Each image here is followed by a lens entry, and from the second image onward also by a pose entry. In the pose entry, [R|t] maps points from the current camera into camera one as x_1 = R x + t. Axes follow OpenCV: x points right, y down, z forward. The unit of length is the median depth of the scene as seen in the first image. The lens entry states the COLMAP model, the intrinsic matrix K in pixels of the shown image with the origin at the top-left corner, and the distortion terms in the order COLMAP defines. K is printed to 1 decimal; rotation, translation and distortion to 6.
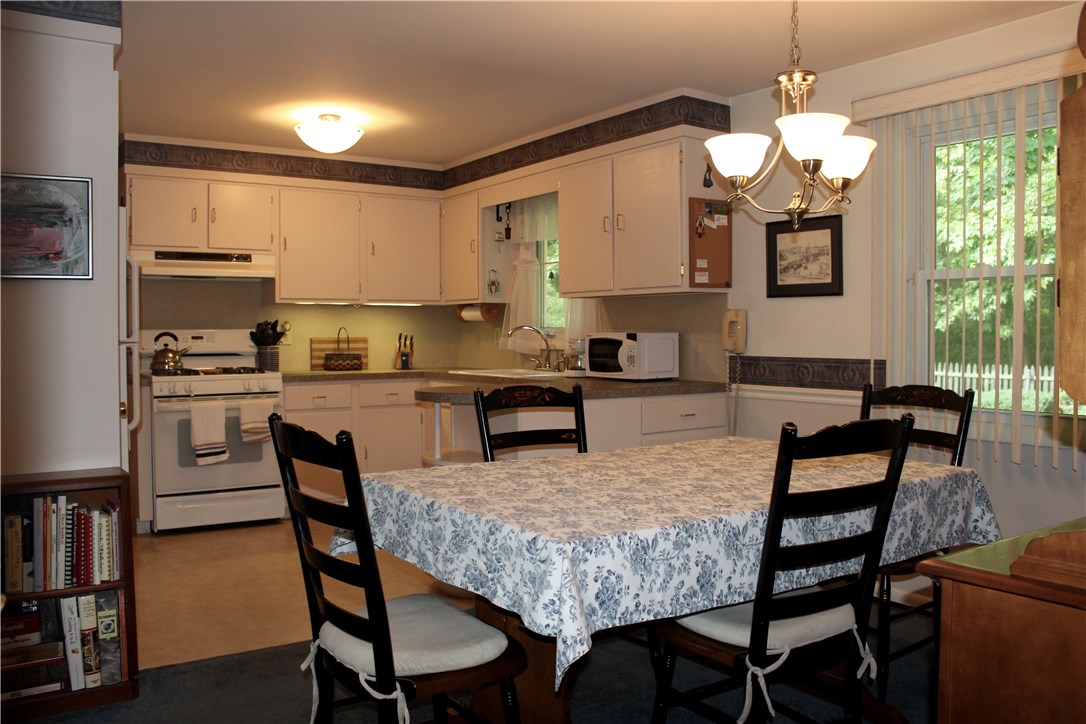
lens RADIAL K [[896.8, 0, 543.0], [0, 896.8, 362.0], [0, 0, 1]] dist [-0.191518, 0.195936]
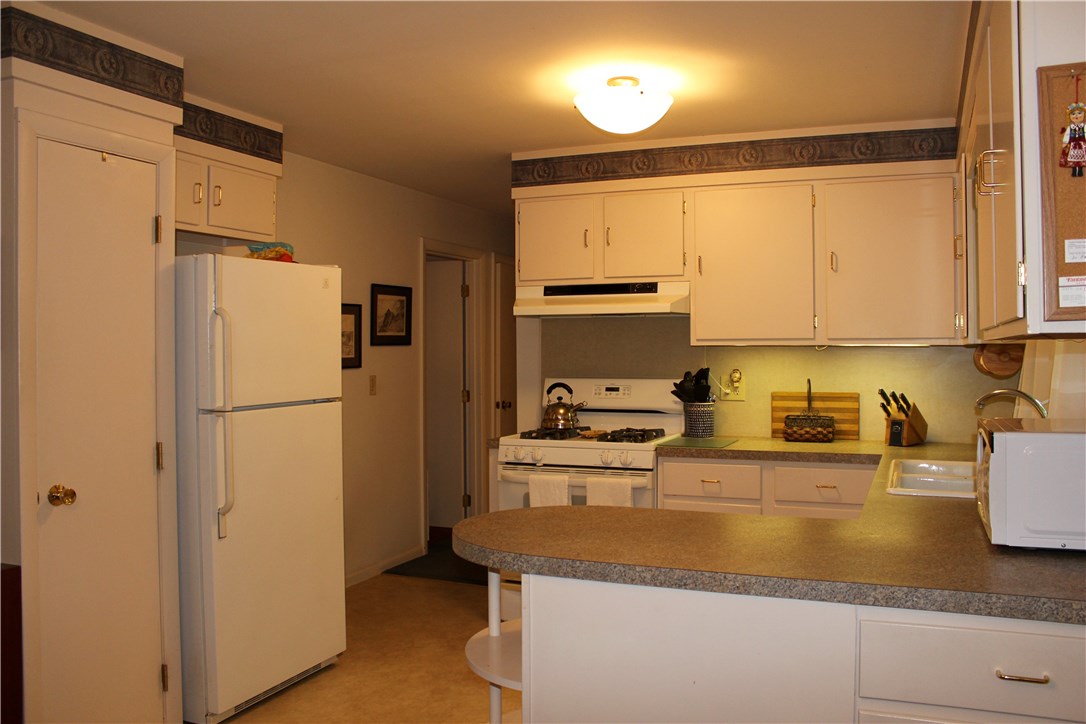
lens RADIAL K [[896.8, 0, 543.0], [0, 896.8, 362.0], [0, 0, 1]] dist [-0.191518, 0.195936]
pose [[0.541062, 0.012558, -0.840889, 0.258708], [-0.026788, 0.999638, -0.002308, -0.048291], [0.840556, 0.023774, 0.541203, 0.489865]]
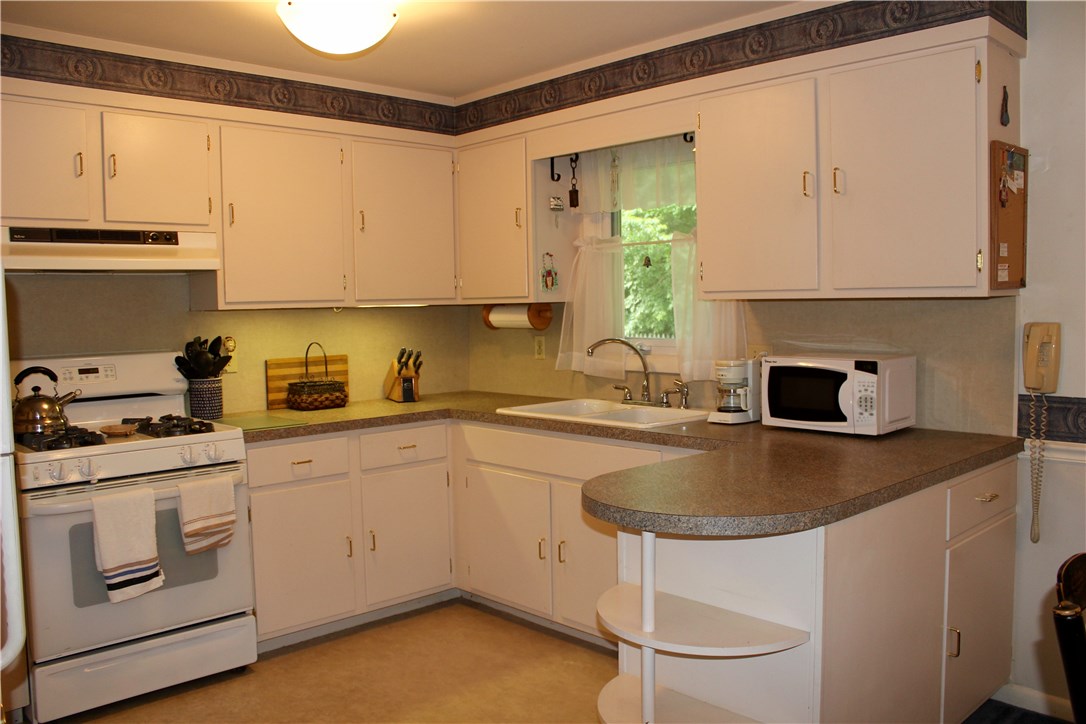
lens RADIAL K [[896.8, 0, 543.0], [0, 896.8, 362.0], [0, 0, 1]] dist [-0.191518, 0.195936]
pose [[0.986521, -0.026876, 0.161414, -0.178165], [0.021842, 0.999221, 0.032882, -0.045773], [-0.162172, -0.028913, 0.986339, 0.354037]]
